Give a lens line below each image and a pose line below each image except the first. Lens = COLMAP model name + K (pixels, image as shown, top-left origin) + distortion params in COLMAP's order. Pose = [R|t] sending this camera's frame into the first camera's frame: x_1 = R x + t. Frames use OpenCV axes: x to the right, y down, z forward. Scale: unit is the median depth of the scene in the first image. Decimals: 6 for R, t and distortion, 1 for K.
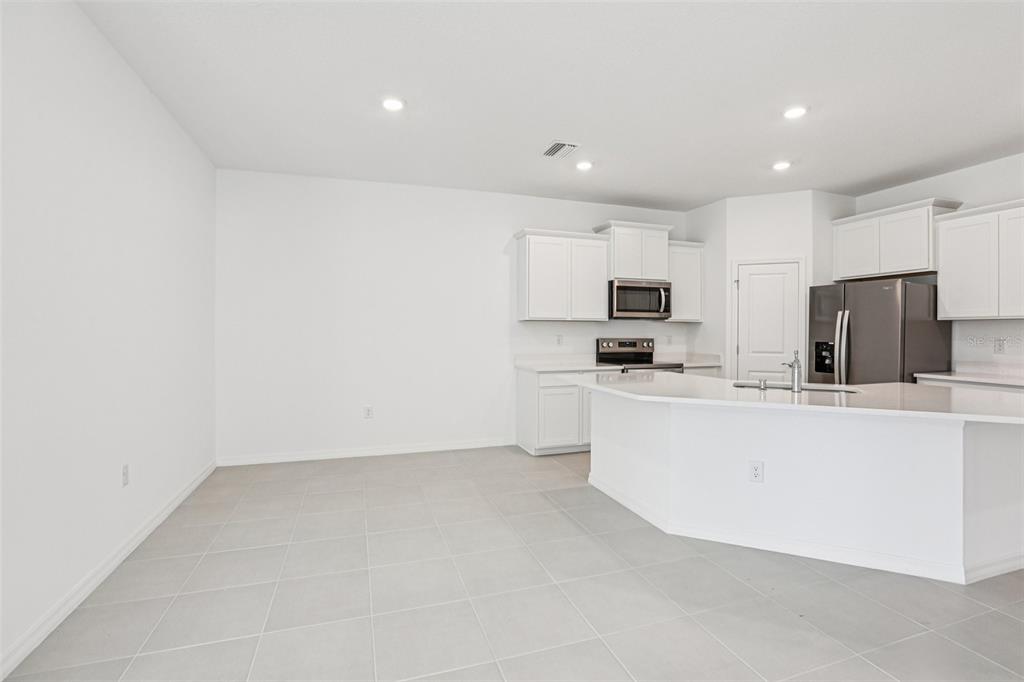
lens RADIAL K [[470.6, 0, 520.3], [0, 470.6, 332.5], [0, 0, 1]] dist [-0.029070, 0.000244]
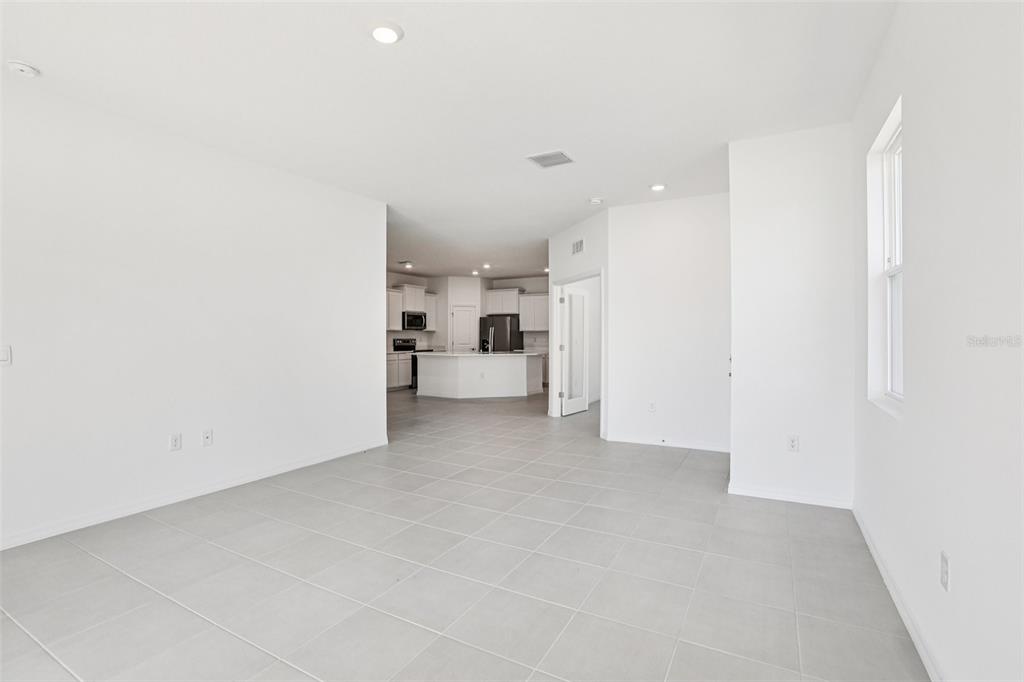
lens RADIAL K [[470.6, 0, 504.4], [0, 470.6, 338.0], [0, 0, 1]] dist [-0.029070, 0.000244]
pose [[0.750189, -0.007284, 0.661183, -0.893953], [0.004015, 0.999971, 0.006461, -0.002924], [-0.661211, -0.002193, 0.750197, -0.924039]]
